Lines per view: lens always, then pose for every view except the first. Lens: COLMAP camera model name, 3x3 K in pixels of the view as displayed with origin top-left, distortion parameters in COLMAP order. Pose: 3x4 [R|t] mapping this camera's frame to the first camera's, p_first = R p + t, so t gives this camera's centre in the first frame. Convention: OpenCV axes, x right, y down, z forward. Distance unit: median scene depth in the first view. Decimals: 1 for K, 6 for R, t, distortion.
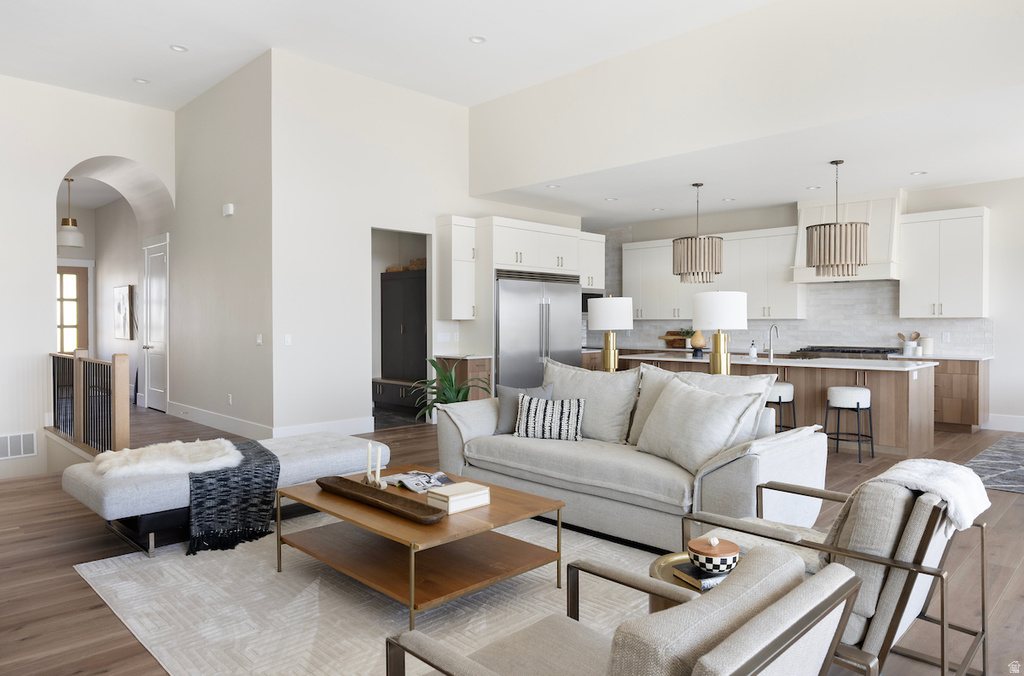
lens RADIAL K [[662.5, 0, 514.0], [0, 662.5, 335.0], [0, 0, 1]] dist [0.005925, 0.000509]
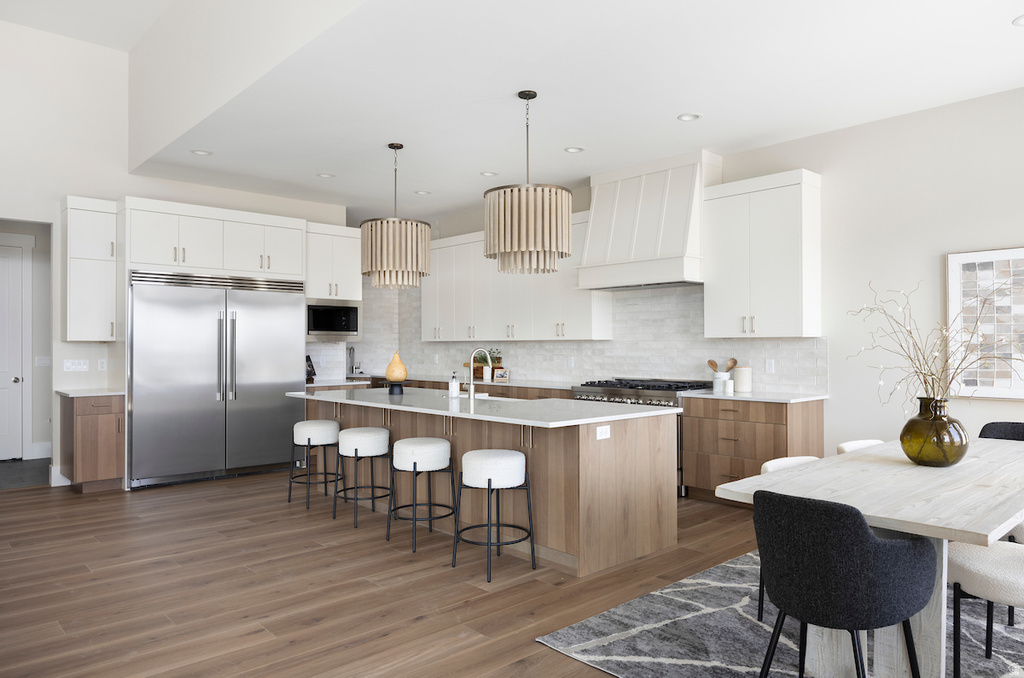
lens RADIAL K [[682.5, 0, 510.3], [0, 682.5, 341.3], [0, 0, 1]] dist [-0.005320, 0.000507]
pose [[0.998512, -0.000825, -0.054531, 0.418892], [-0.000613, 0.999652, -0.026355, -0.003493], [0.054533, 0.026349, 0.998164, 0.288083]]
